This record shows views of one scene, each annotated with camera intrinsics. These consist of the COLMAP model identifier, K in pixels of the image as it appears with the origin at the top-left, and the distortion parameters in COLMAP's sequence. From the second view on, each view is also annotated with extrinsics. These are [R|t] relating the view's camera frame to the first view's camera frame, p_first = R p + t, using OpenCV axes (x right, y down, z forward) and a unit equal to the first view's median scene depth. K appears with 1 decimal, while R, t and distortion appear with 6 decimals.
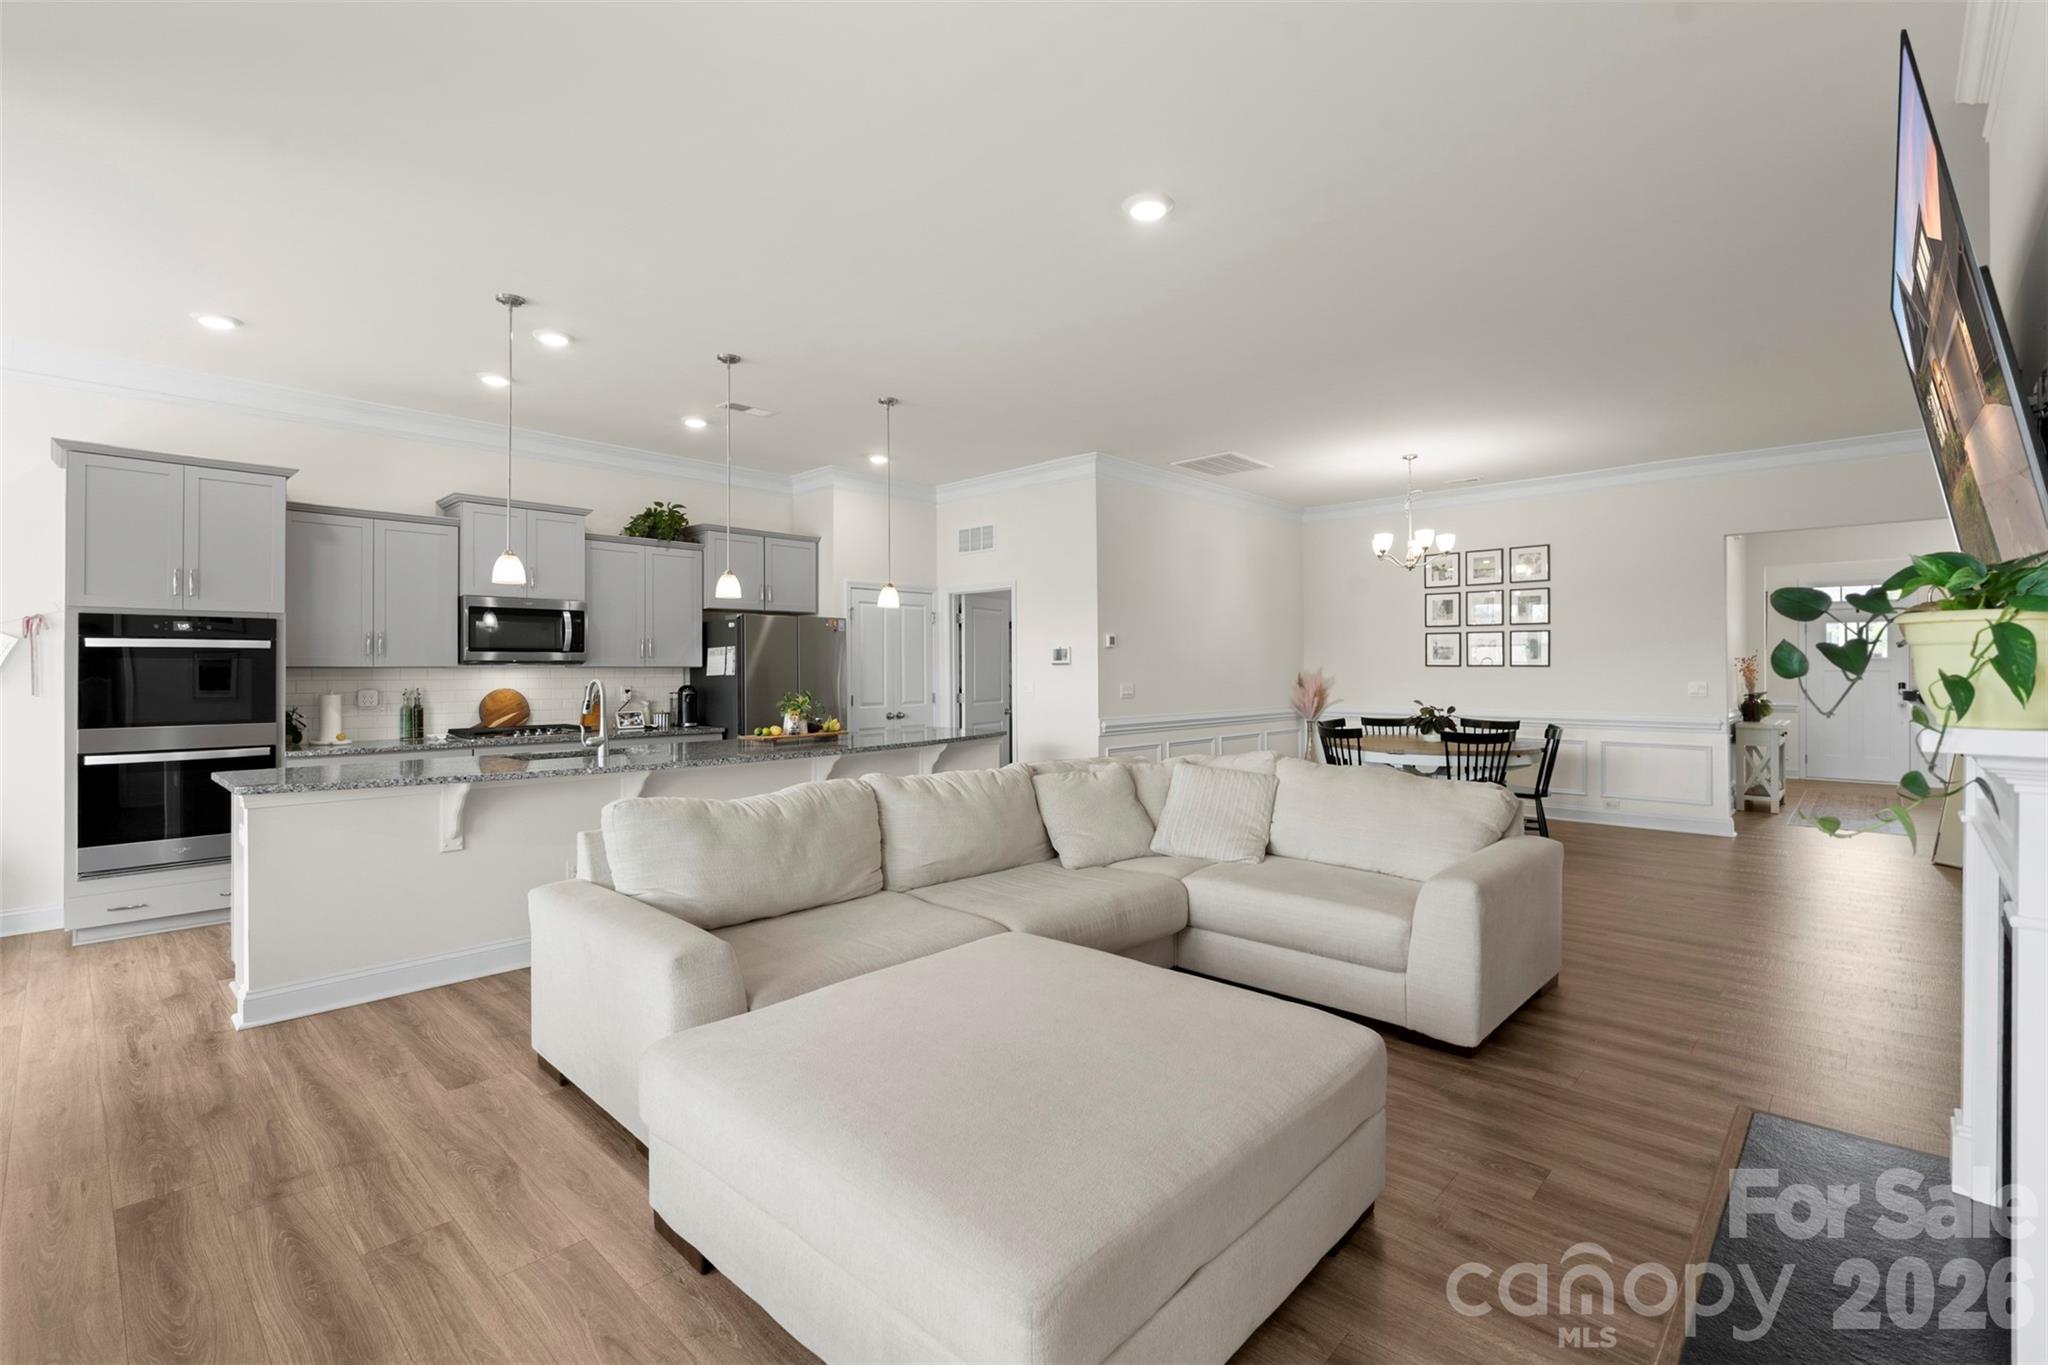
lens RADIAL K [[901.0, 0, 1034.7], [0, 901.0, 662.7], [0, 0, 1]] dist [-0.001049, -0.000266]
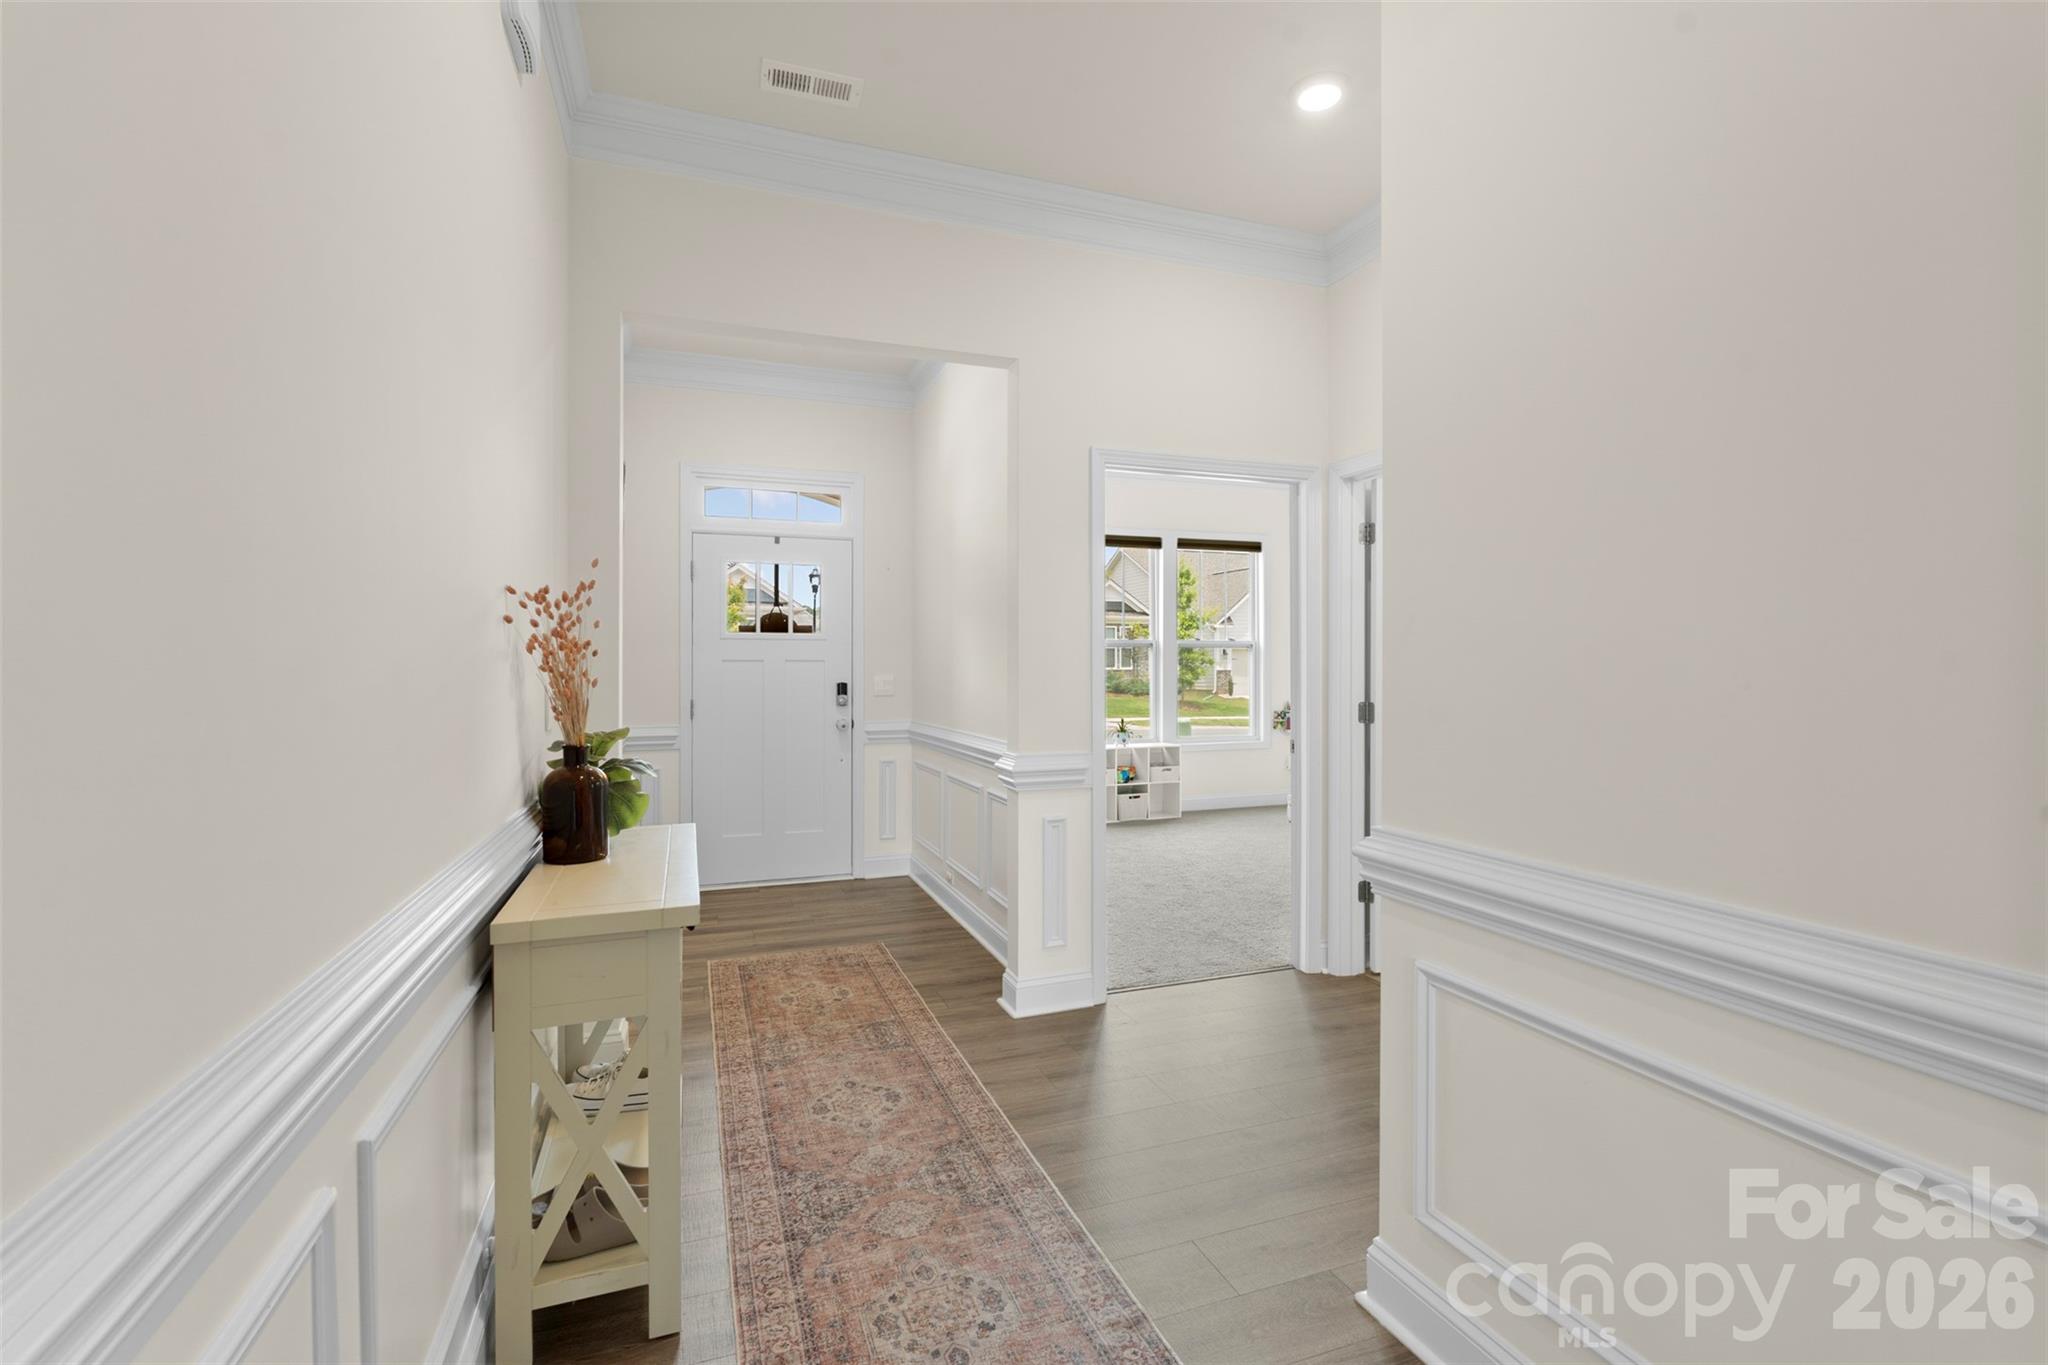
lens RADIAL K [[905.0, 0, 1021.3], [0, 905.0, 677.5], [0, 0, 1]] dist [-0.002312, -0.000480]
pose [[0.448748, -0.008889, 0.893614, 0.656111], [-0.007011, 0.999885, 0.013466, 0.013285], [-0.893631, -0.012308, 0.448634, 0.812151]]
